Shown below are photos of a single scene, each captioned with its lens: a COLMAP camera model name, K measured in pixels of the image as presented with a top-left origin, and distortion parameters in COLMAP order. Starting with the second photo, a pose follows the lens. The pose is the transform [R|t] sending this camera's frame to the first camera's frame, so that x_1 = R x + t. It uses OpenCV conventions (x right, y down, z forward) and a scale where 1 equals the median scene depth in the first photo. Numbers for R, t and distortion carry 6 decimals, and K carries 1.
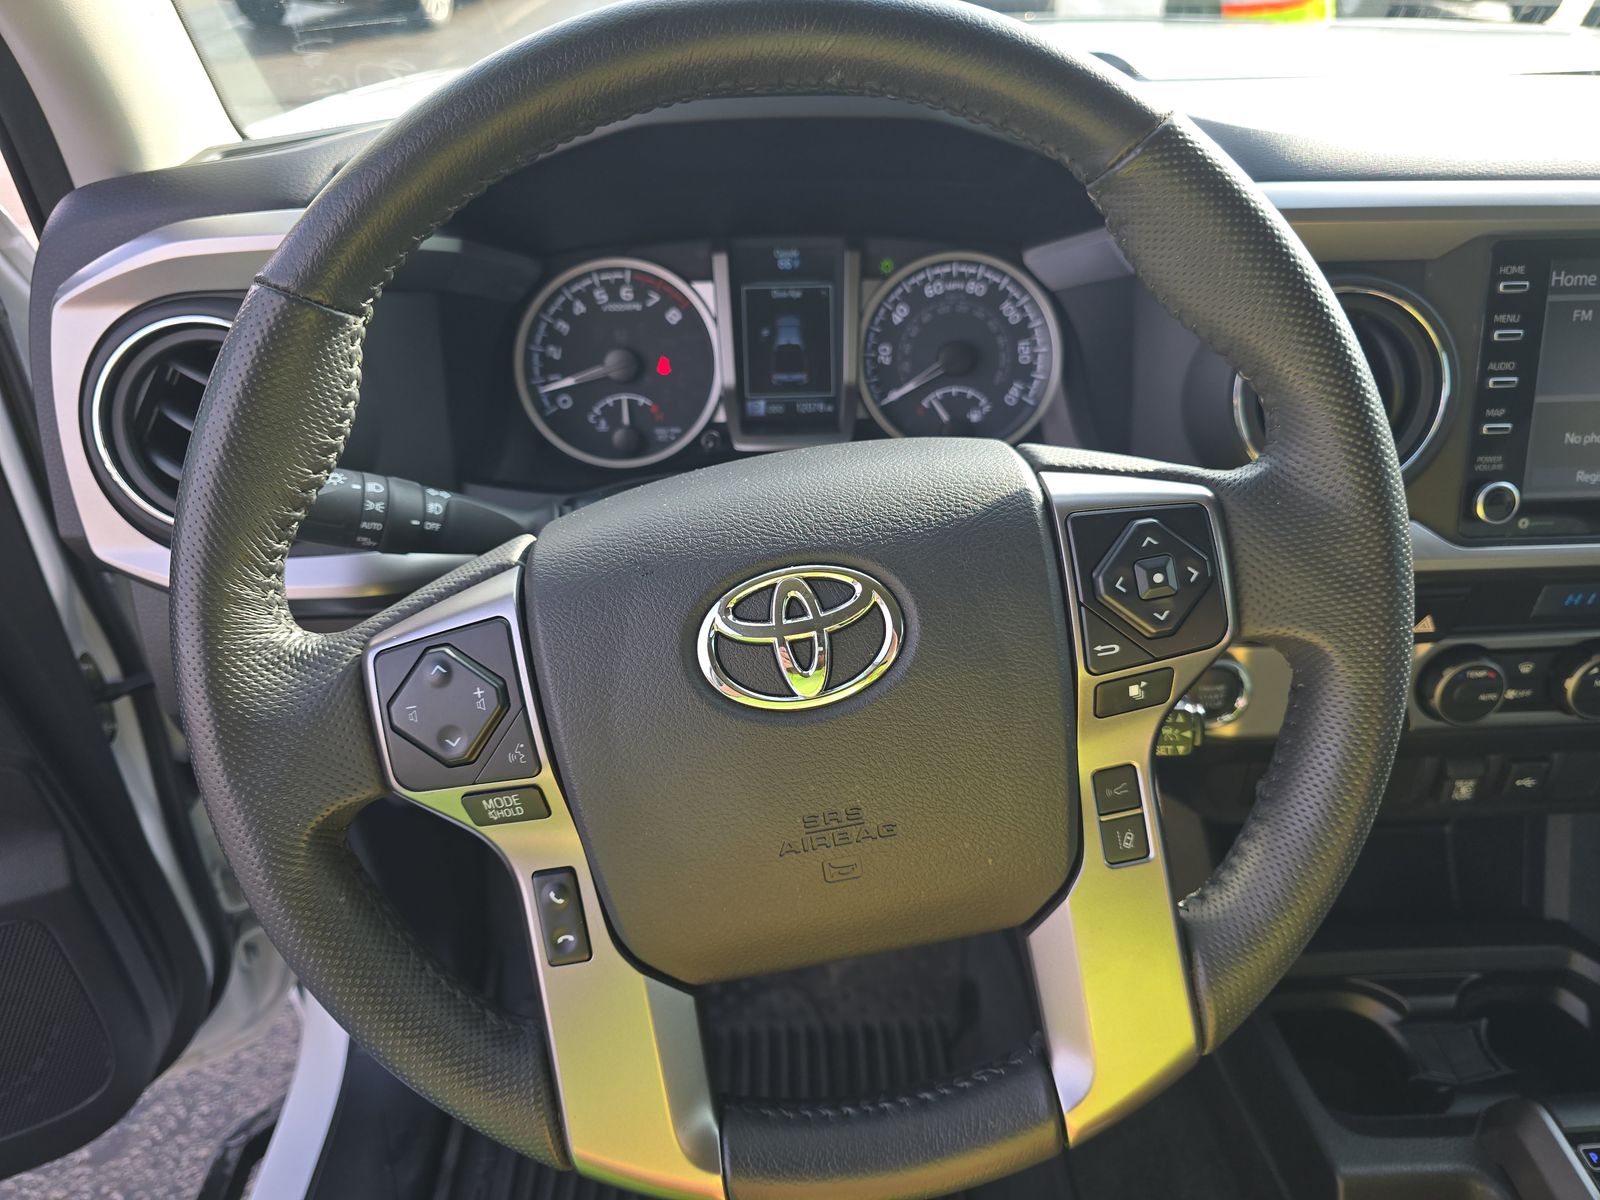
lens RADIAL K [[1050.2, 0, 810.0], [0, 1050.2, 607.0], [0, 0, 1]] dist [0.007442, -0.012044]
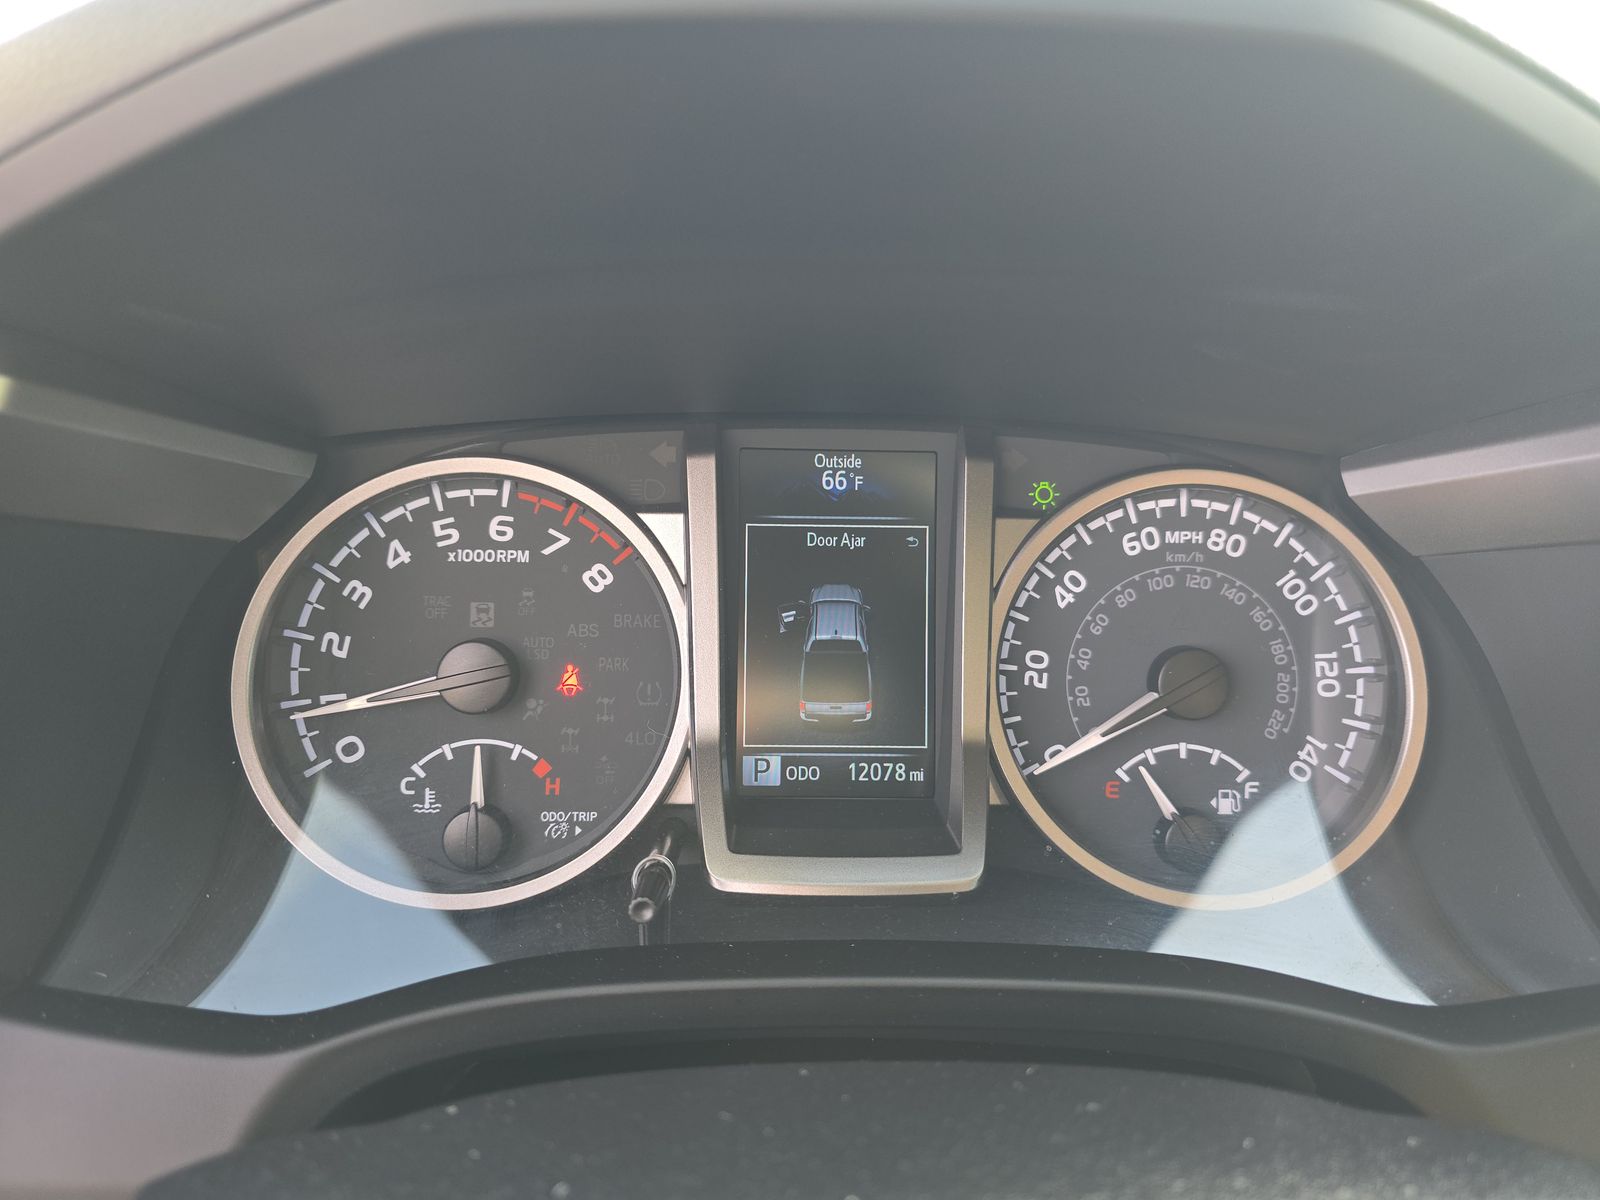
lens RADIAL K [[1050.2, 0, 800.6], [0, 1050.2, 600.5], [0, 0, 1]] dist [0.007442, -0.012044]
pose [[0.999423, 0.033656, -0.004646, -0.035304], [-0.033839, 0.973803, -0.224861, -0.161963], [-0.003043, 0.224888, 0.974380, 0.535043]]
